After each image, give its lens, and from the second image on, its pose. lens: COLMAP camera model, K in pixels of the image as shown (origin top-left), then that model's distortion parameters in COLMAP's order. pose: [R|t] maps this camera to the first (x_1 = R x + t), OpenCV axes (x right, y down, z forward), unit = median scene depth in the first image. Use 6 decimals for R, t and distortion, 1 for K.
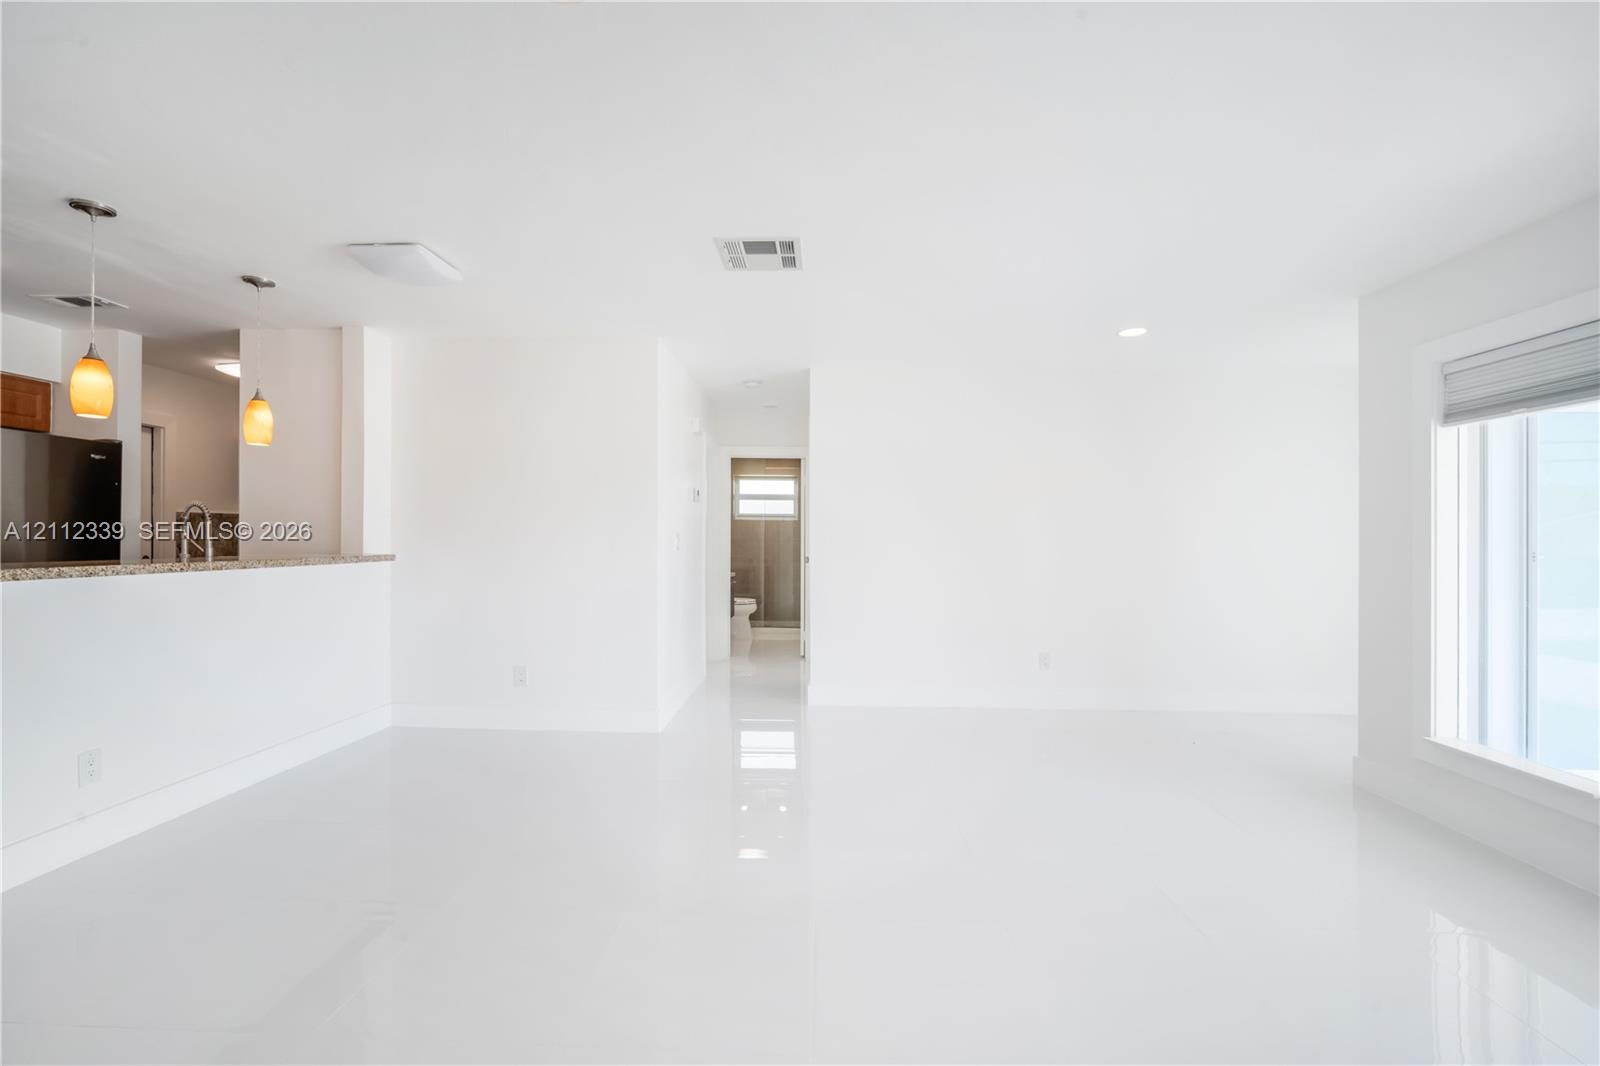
lens RADIAL K [[696.9, 0, 799.9], [0, 696.9, 538.4], [0, 0, 1]] dist [-0.008461, -0.000463]
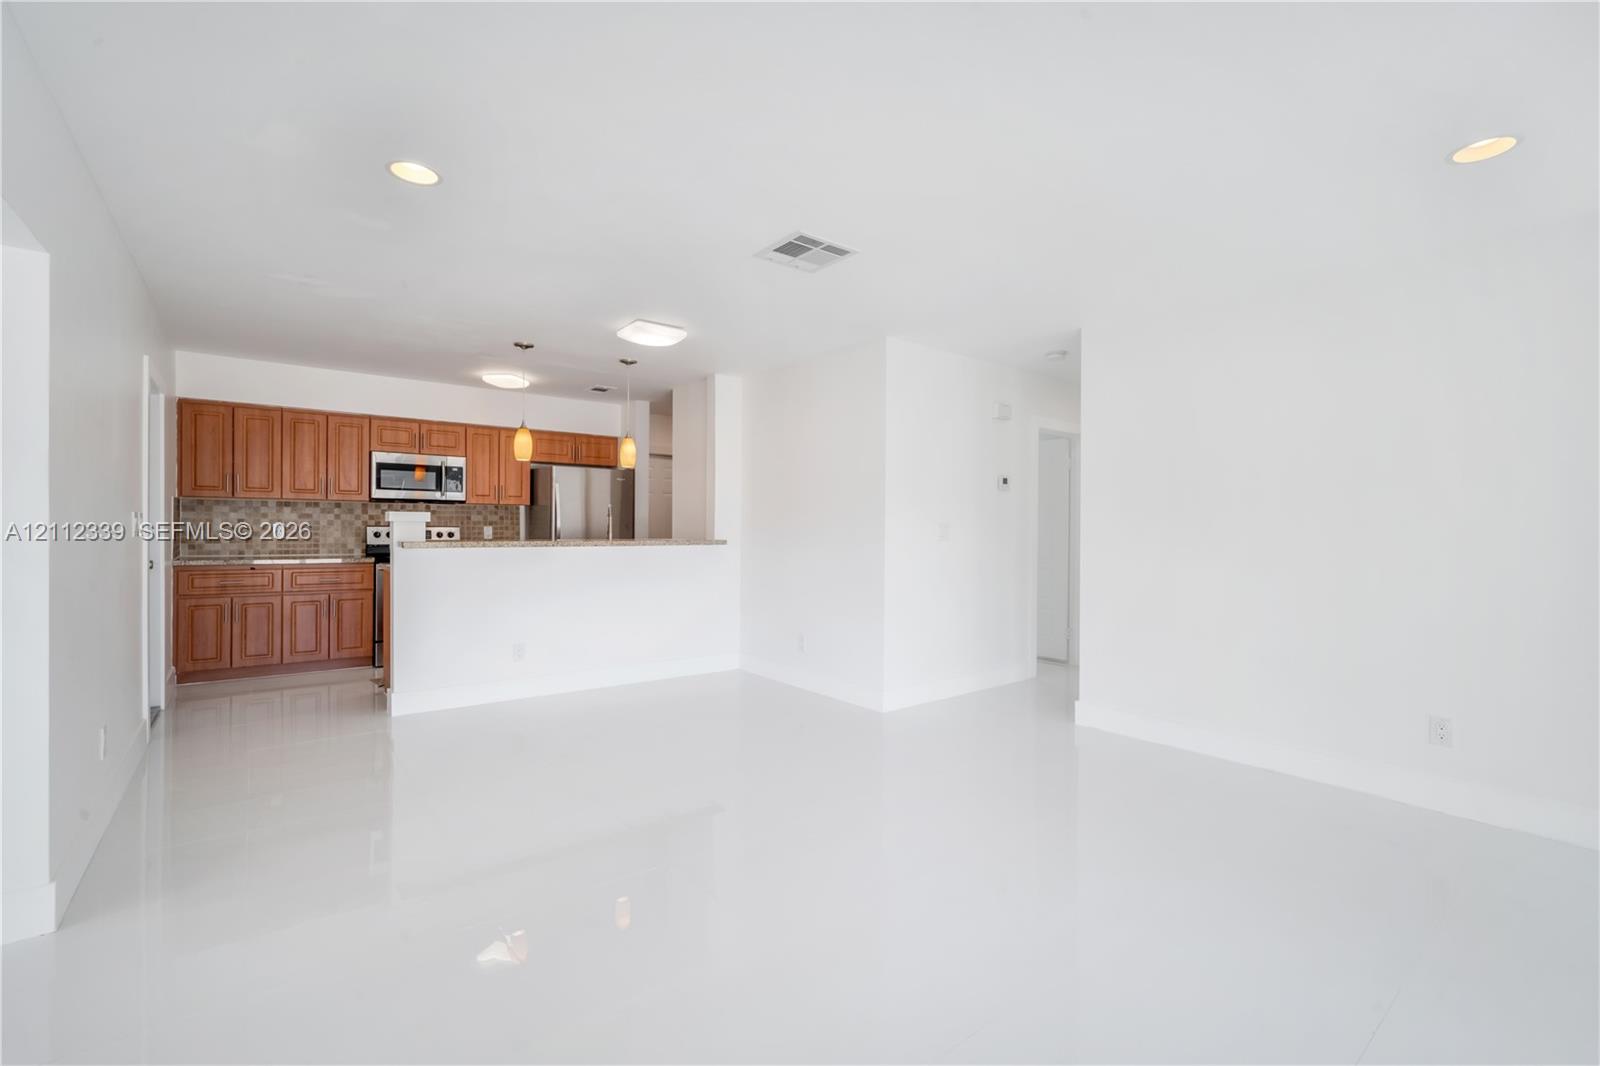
lens RADIAL K [[696.9, 0, 799.9], [0, 696.9, 538.4], [0, 0, 1]] dist [-0.008461, -0.000463]
pose [[0.648171, 0.011618, -0.761406, 0.538424], [-0.002642, 0.999912, 0.013008, 0.002702], [0.761490, -0.006419, 0.648145, 0.232218]]
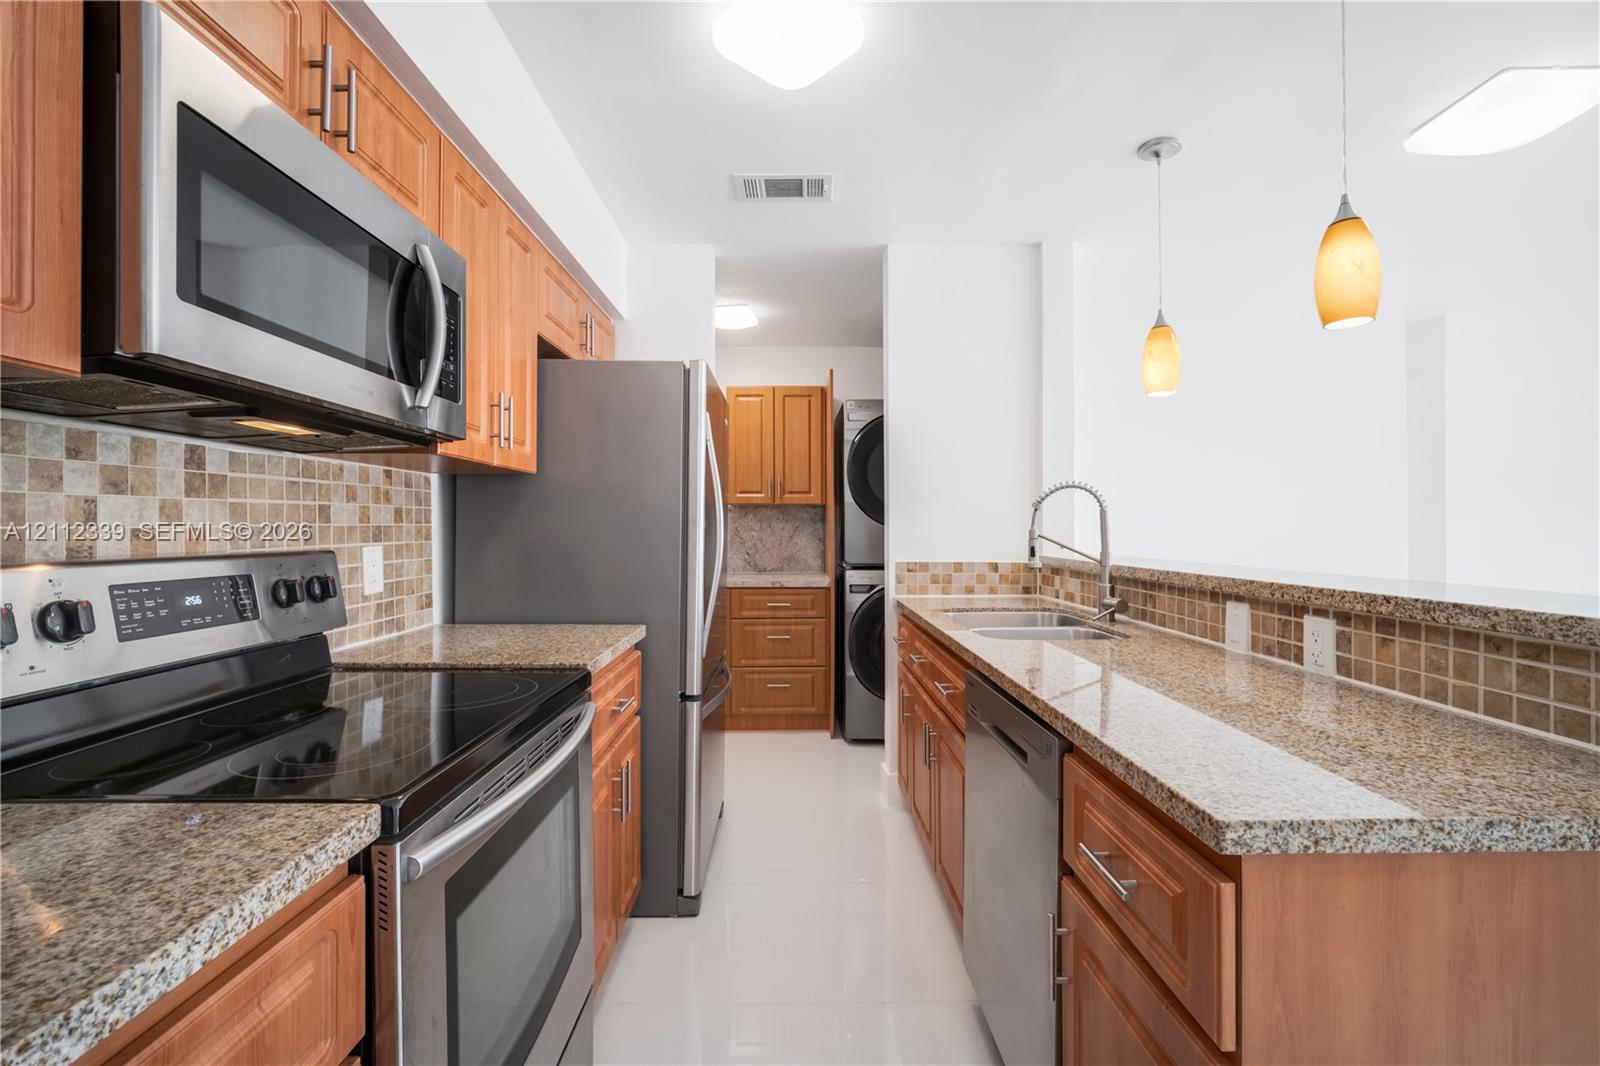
lens RADIAL K [[696.9, 0, 799.9], [0, 696.9, 538.4], [0, 0, 1]] dist [-0.008461, -0.000463]
pose [[0.998852, -0.003610, 0.047768, -0.944135], [0.002808, 0.999854, 0.016856, -0.013883], [-0.047822, -0.016703, 0.998716, 0.291772]]
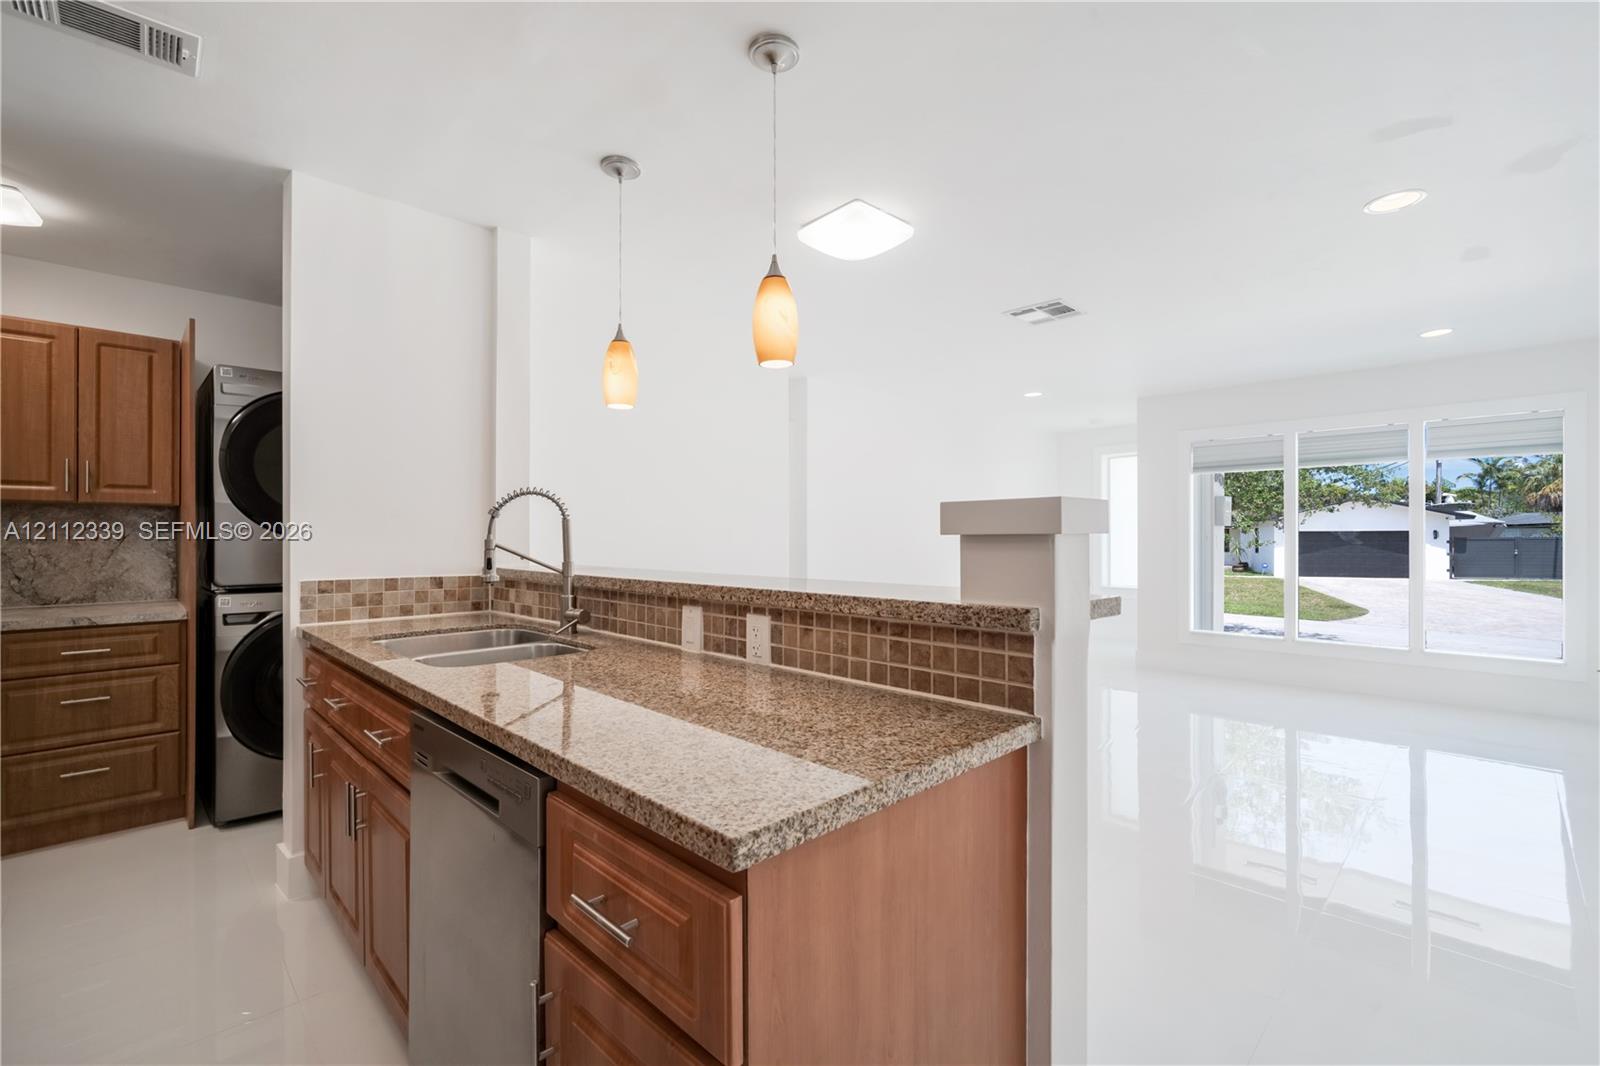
lens RADIAL K [[691.7, 0, 806.2], [0, 691.7, 533.4], [0, 0, 1]] dist [-0.015387, 0.005059]
pose [[0.677226, 0.000661, 0.735775, -0.941775], [0.001587, 0.999996, -0.002359, -0.013631], [-0.735773, 0.002765, 0.677223, 0.341787]]
